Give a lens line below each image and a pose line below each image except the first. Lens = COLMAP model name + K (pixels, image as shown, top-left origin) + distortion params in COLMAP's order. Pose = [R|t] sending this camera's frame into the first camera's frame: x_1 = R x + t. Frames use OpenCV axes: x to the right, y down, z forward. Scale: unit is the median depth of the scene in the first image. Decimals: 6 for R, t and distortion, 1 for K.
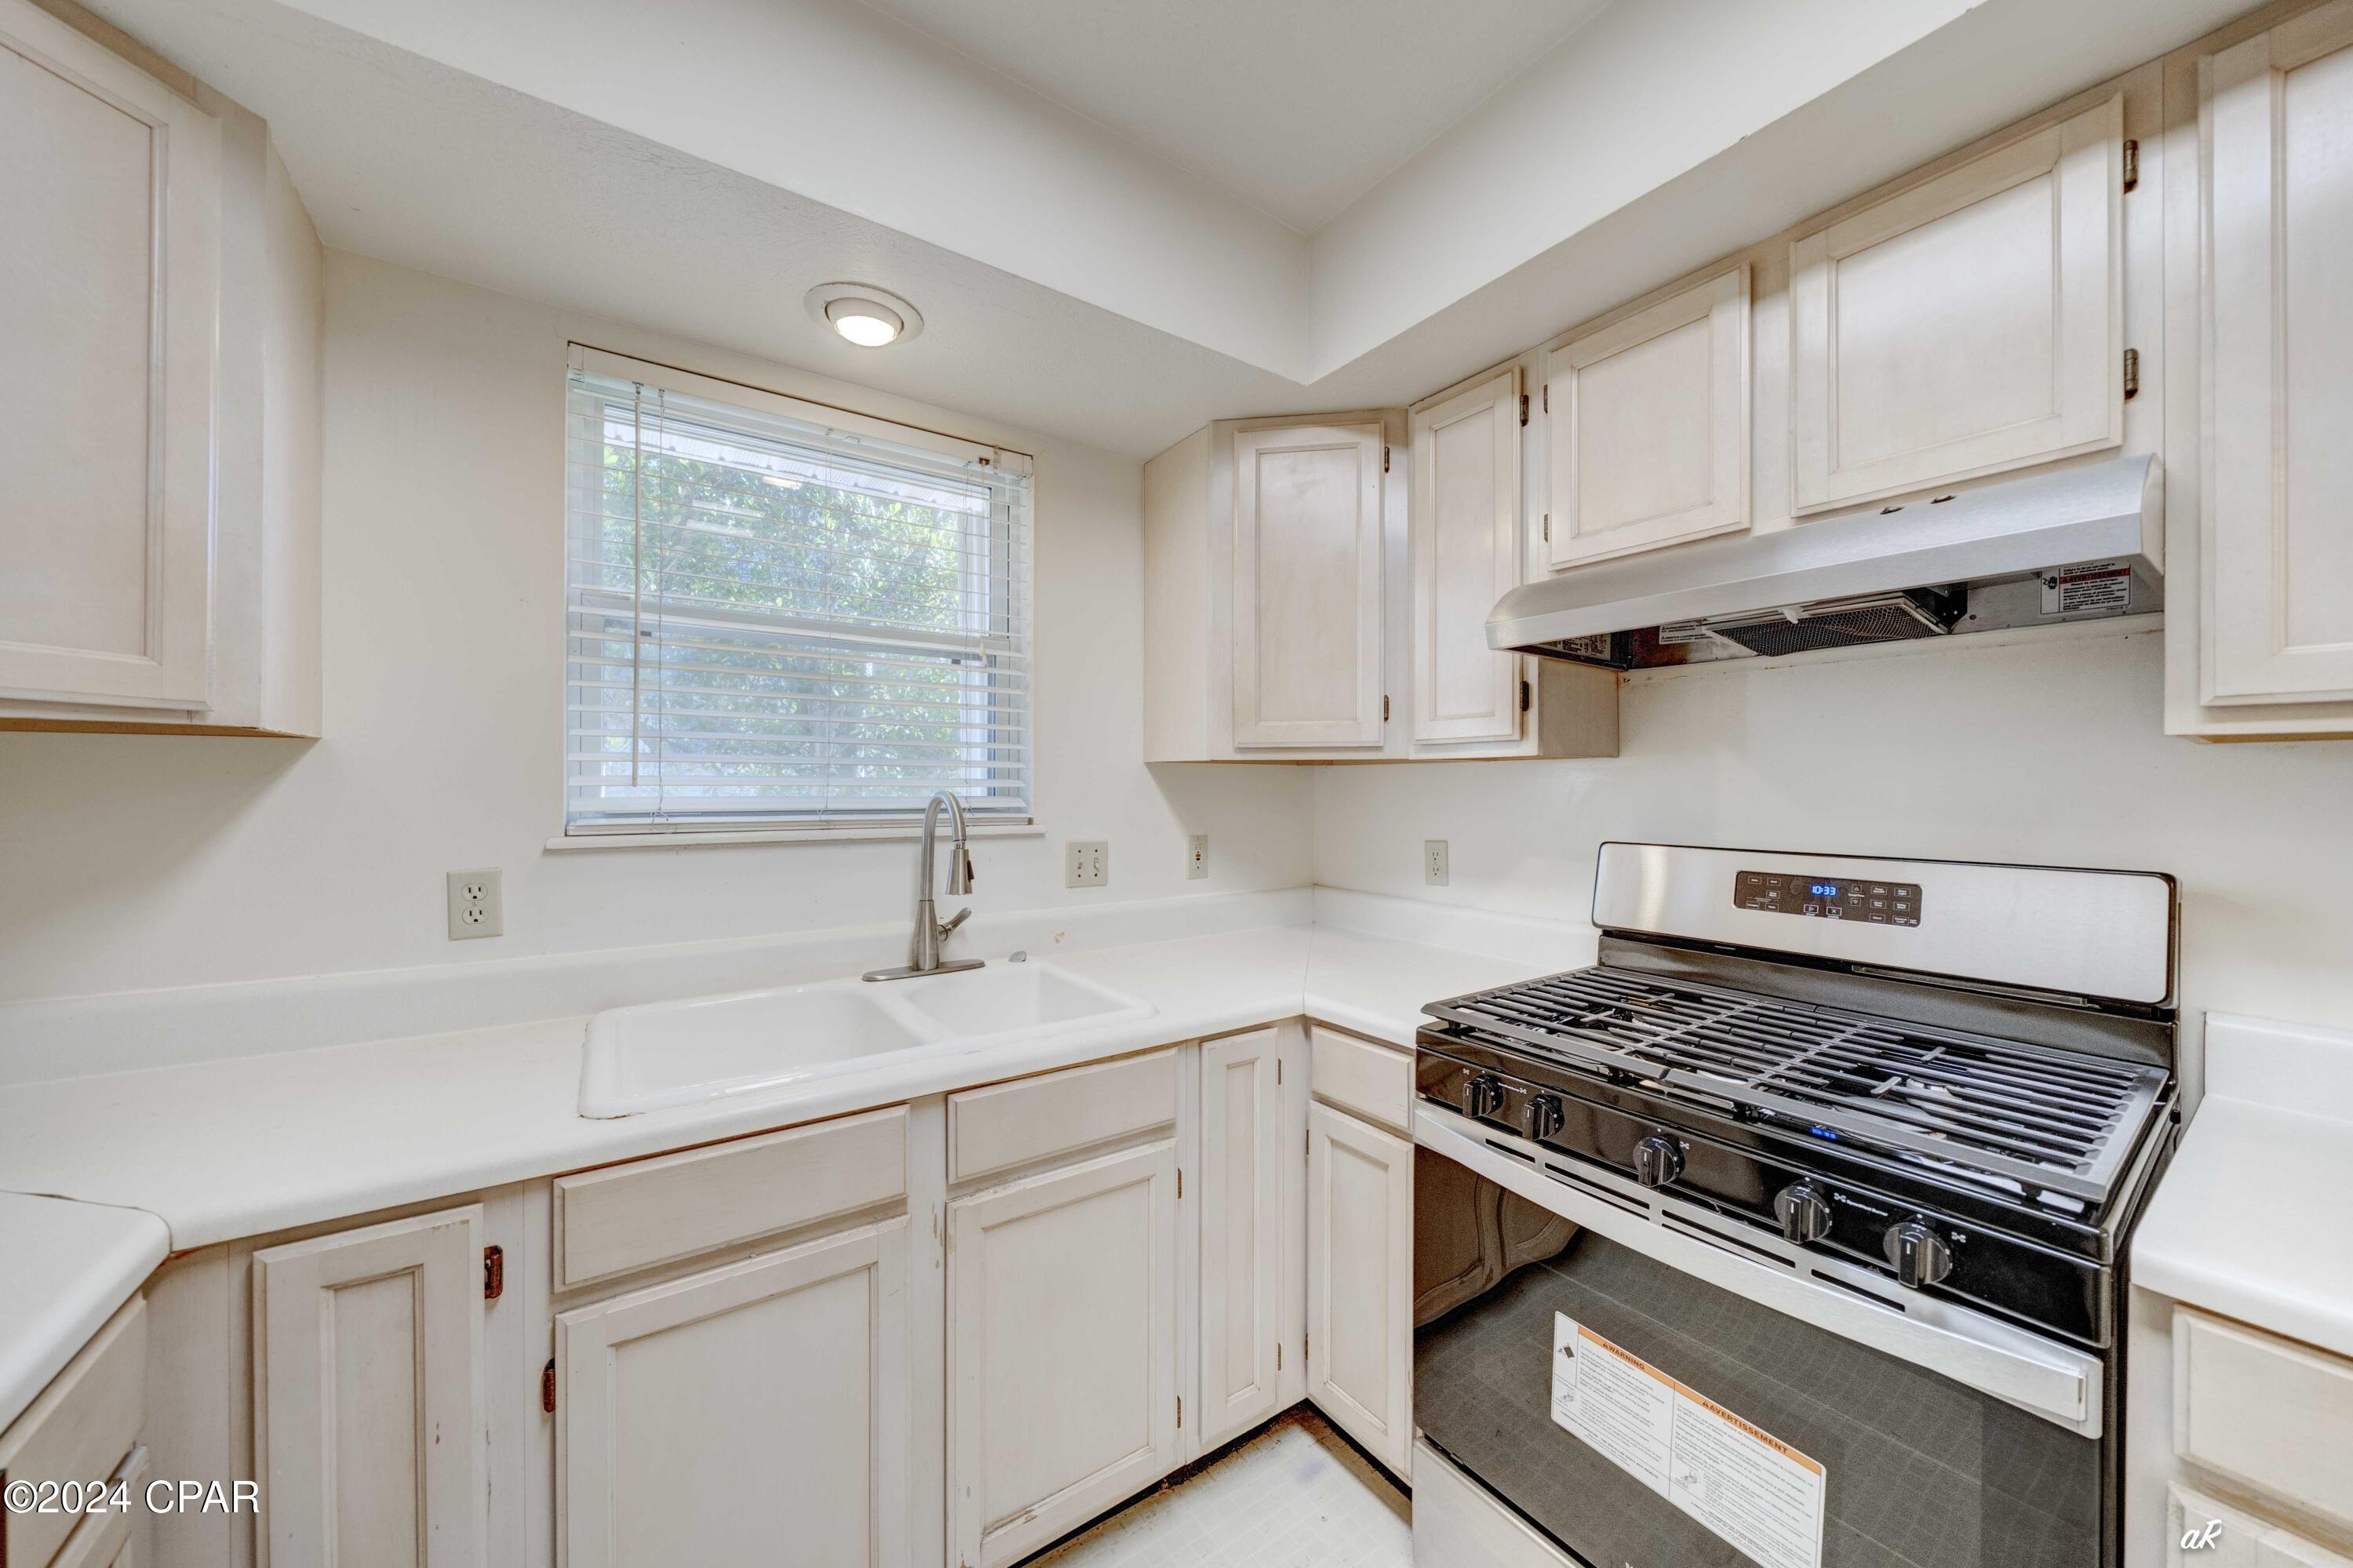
lens RADIAL K [[820.0, 0, 1179.7], [0, 820.0, 785.9], [0, 0, 1]] dist [-0.006506, -0.000145]
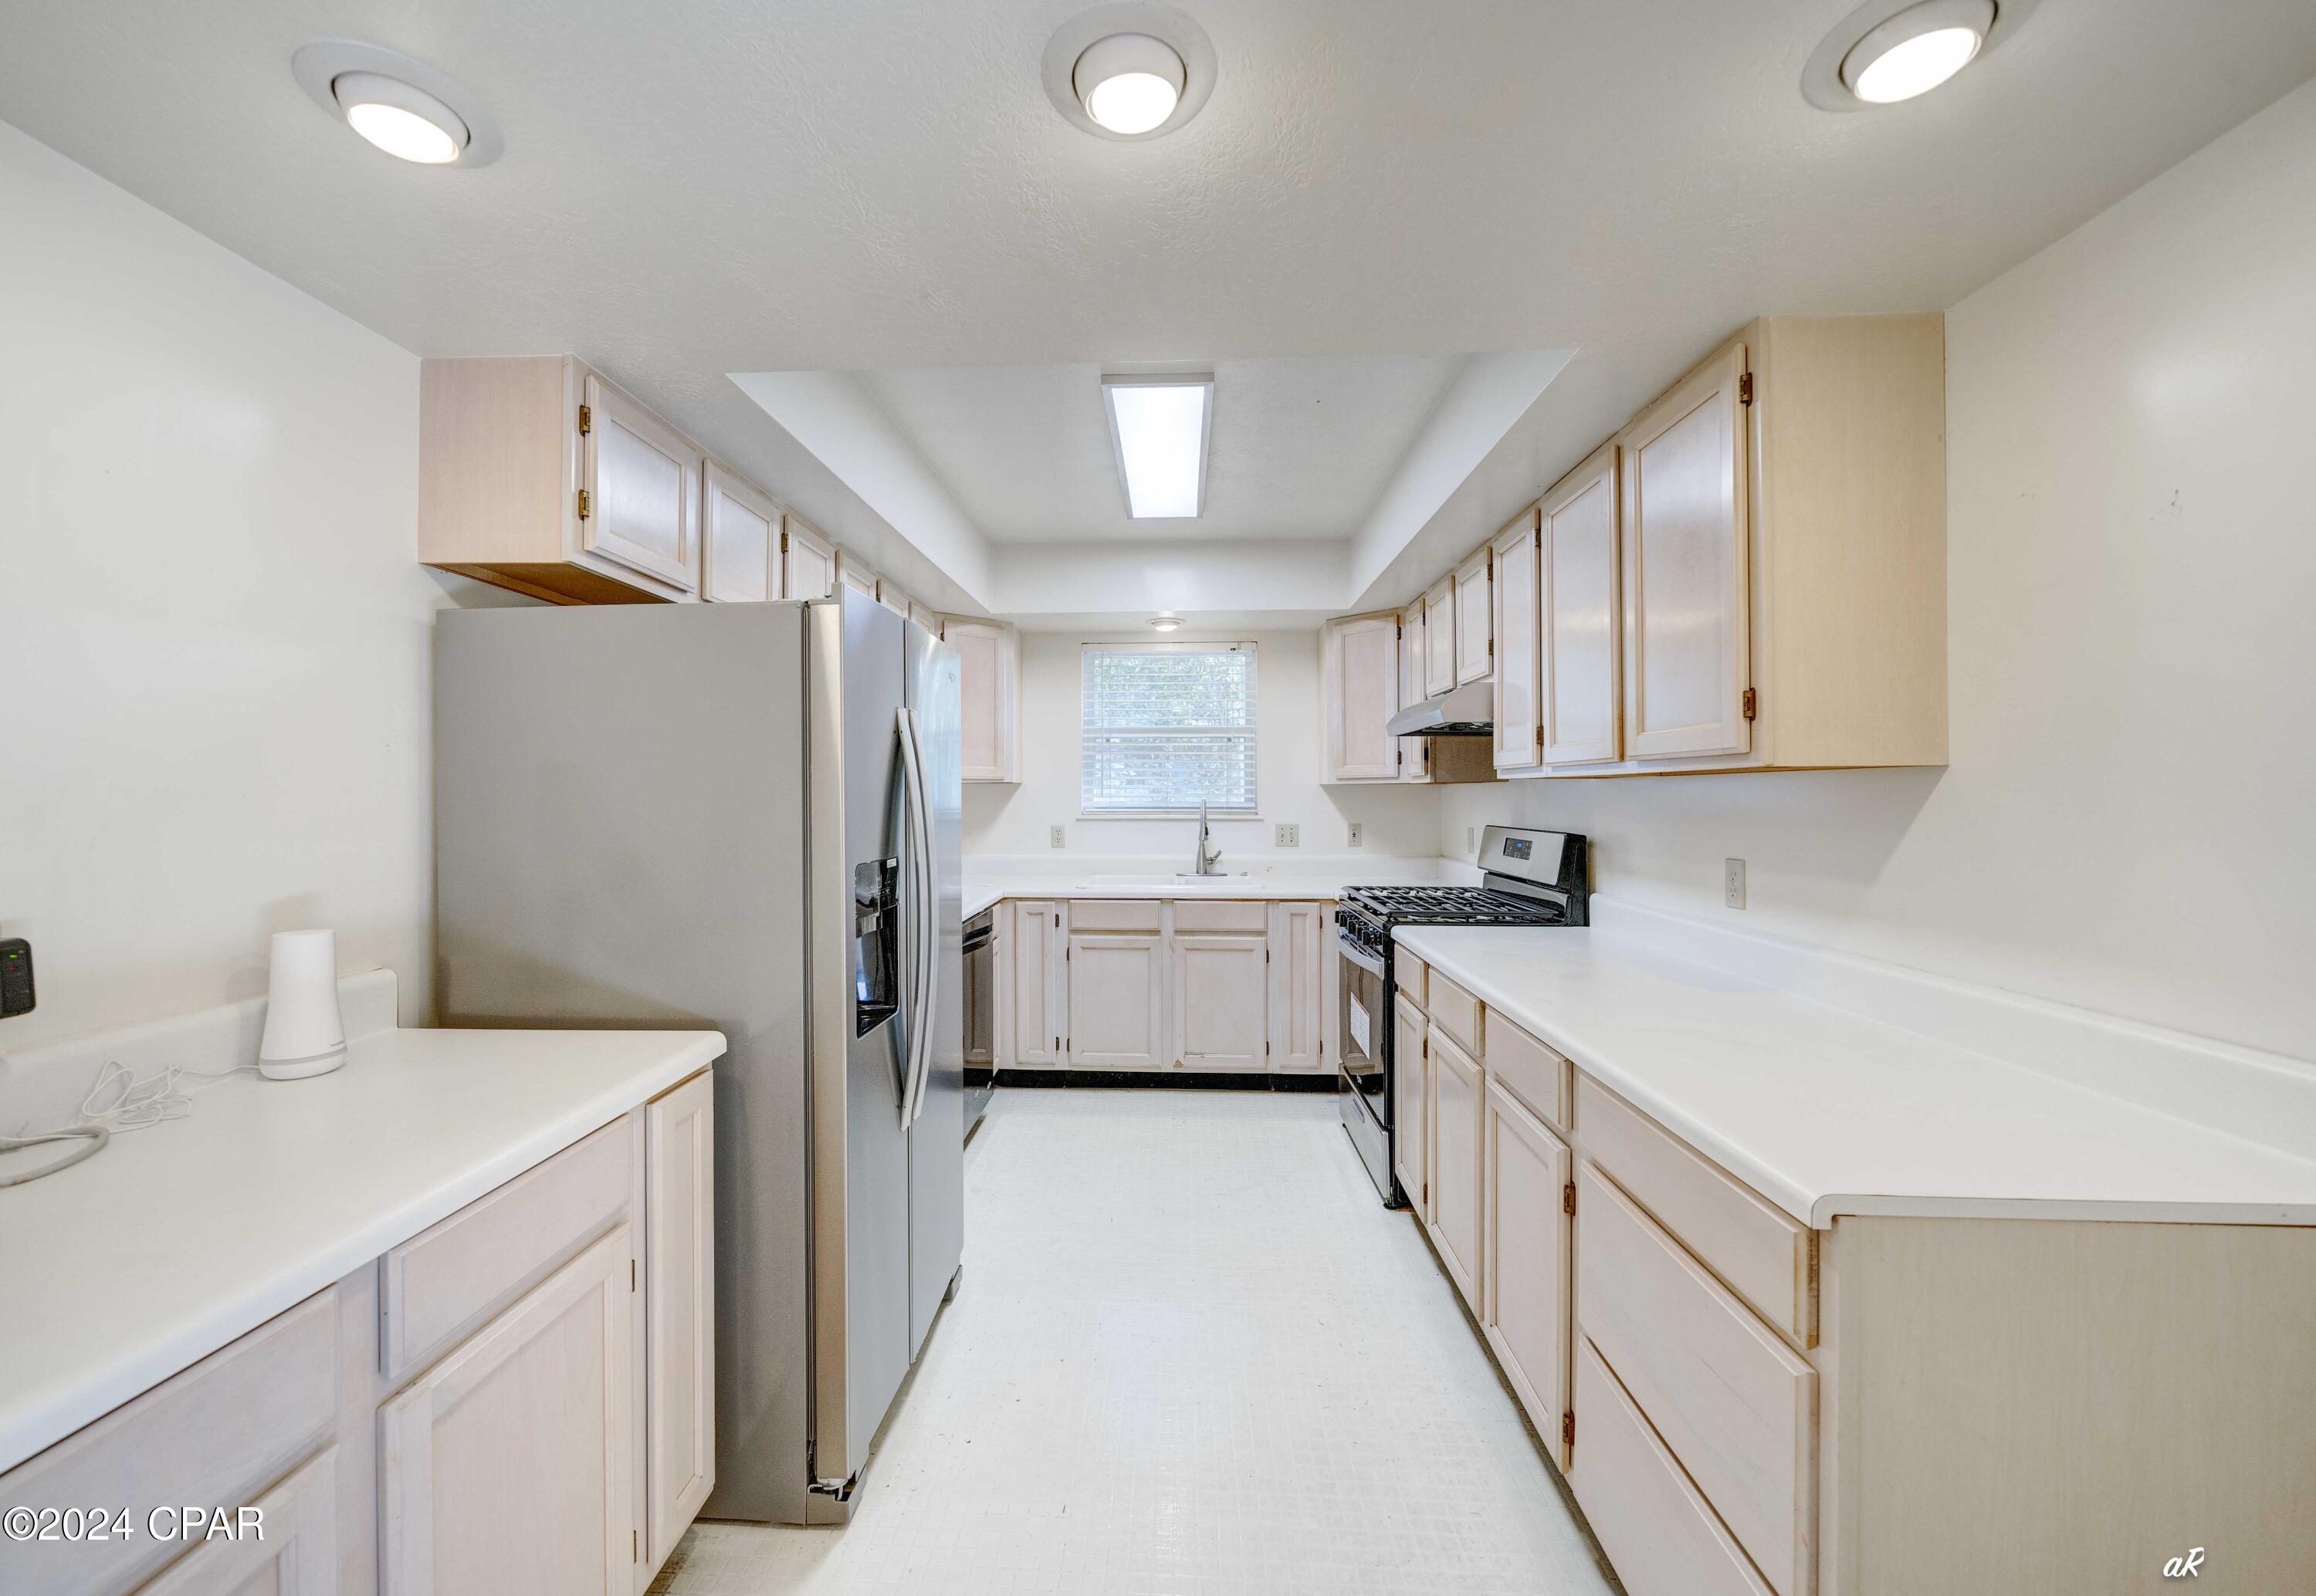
lens RADIAL K [[919.7, 0, 1107.5], [0, 919.7, 789.1], [0, 0, 1]] dist [0.004331, 0.000015]
pose [[0.767646, -0.006397, -0.640842, 1.339048], [0.002097, 0.999970, -0.007470, -0.004397], [0.640871, 0.004390, 0.767636, -1.377246]]
